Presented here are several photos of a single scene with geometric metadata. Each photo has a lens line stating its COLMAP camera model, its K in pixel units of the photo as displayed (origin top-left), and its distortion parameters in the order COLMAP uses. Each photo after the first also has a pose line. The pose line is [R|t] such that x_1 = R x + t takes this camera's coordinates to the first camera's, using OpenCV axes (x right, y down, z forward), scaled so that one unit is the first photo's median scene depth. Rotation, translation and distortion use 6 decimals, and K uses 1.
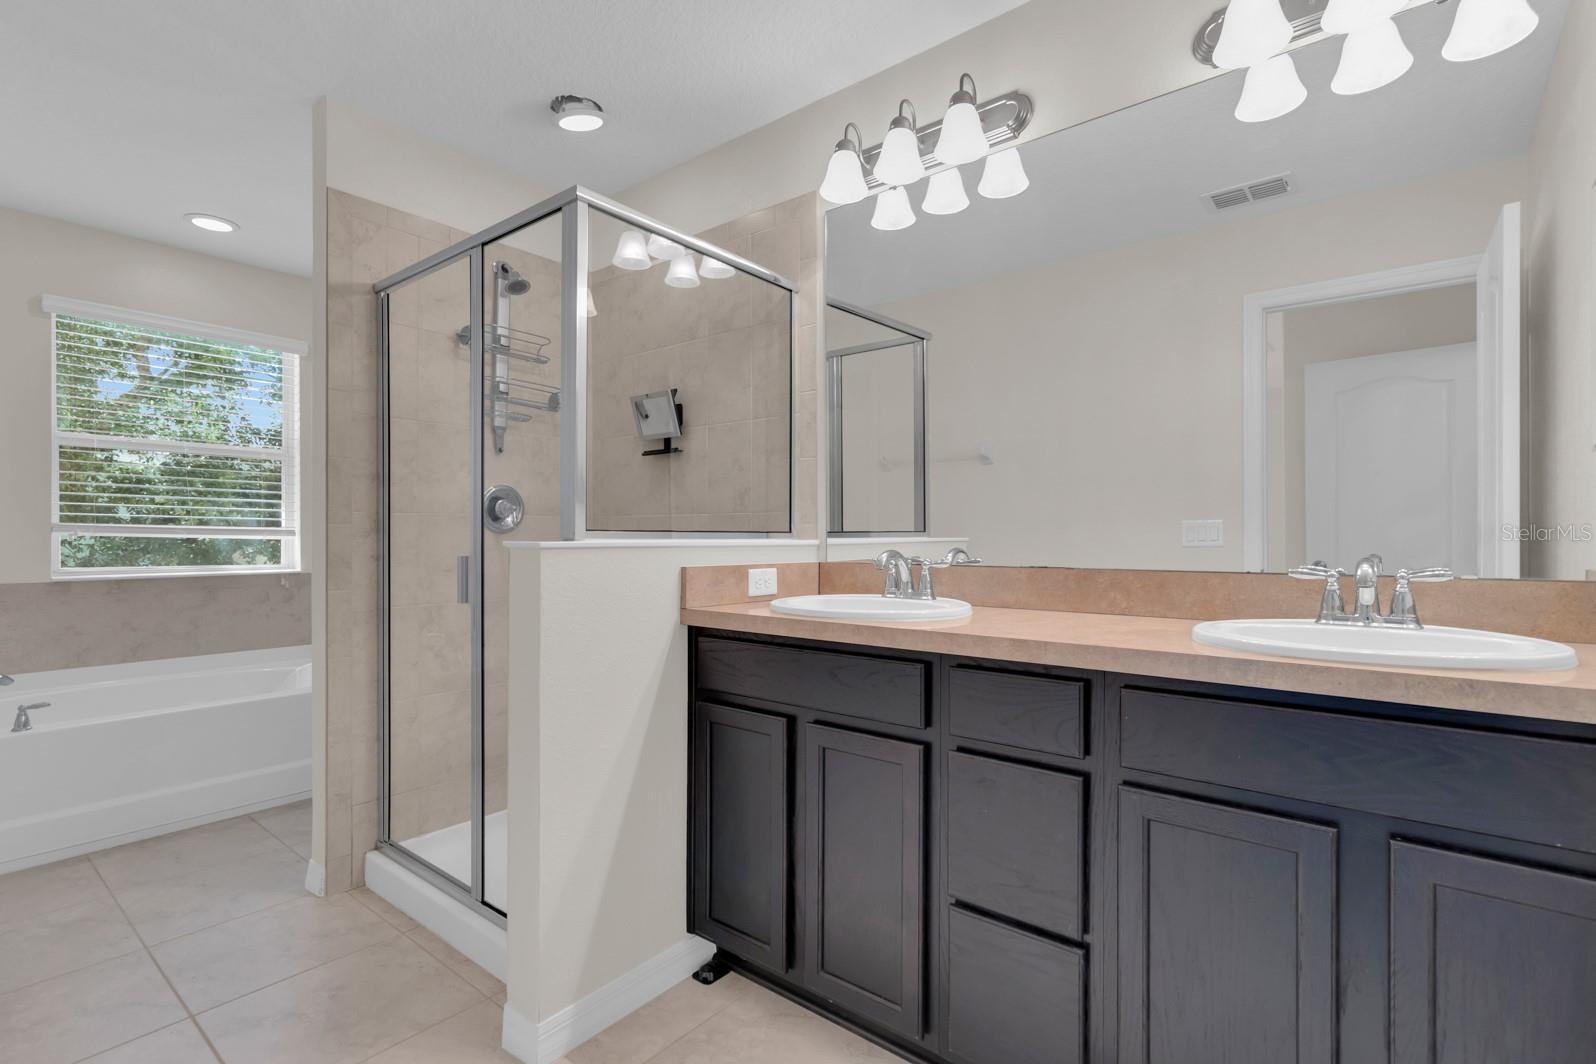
lens RADIAL K [[745.6, 0, 808.3], [0, 745.6, 540.6], [0, 0, 1]] dist [0.000509, 0.000057]
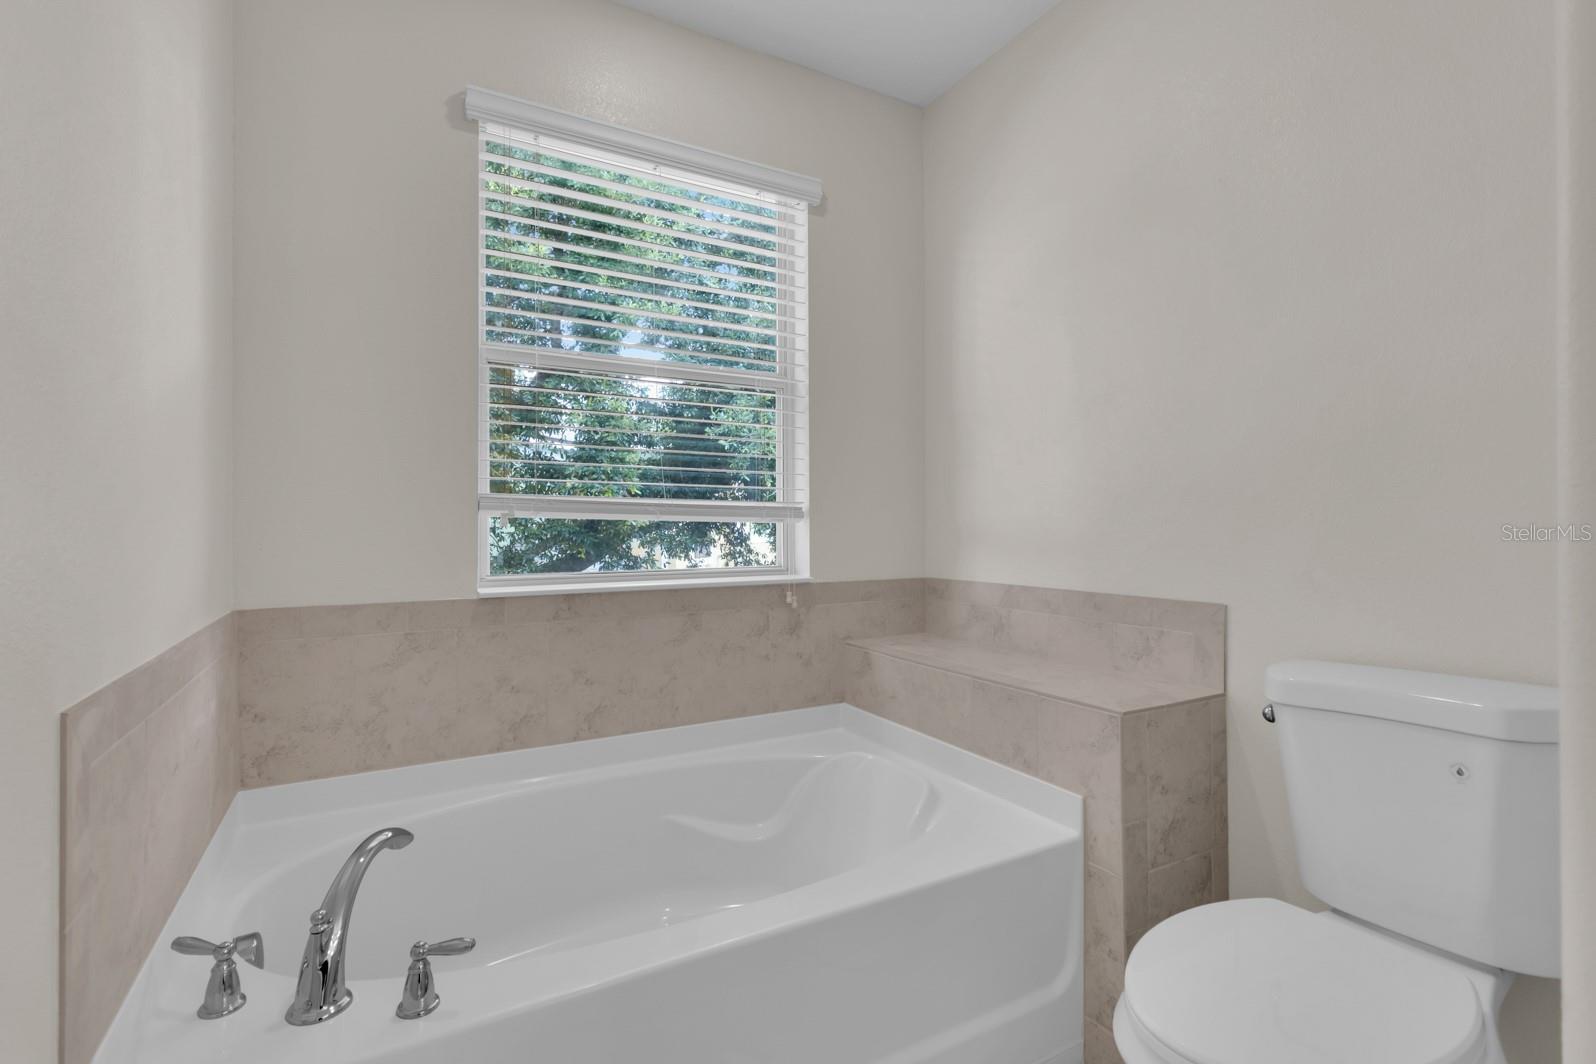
lens RADIAL K [[745.6, 0, 799.8], [0, 745.6, 523.4], [0, 0, 1]] dist [0.000509, 0.000057]
pose [[0.925905, -0.005207, -0.377721, -0.666369], [0.002244, 0.999963, -0.008286, 0.004523], [0.377751, 0.006824, 0.925882, 0.658300]]
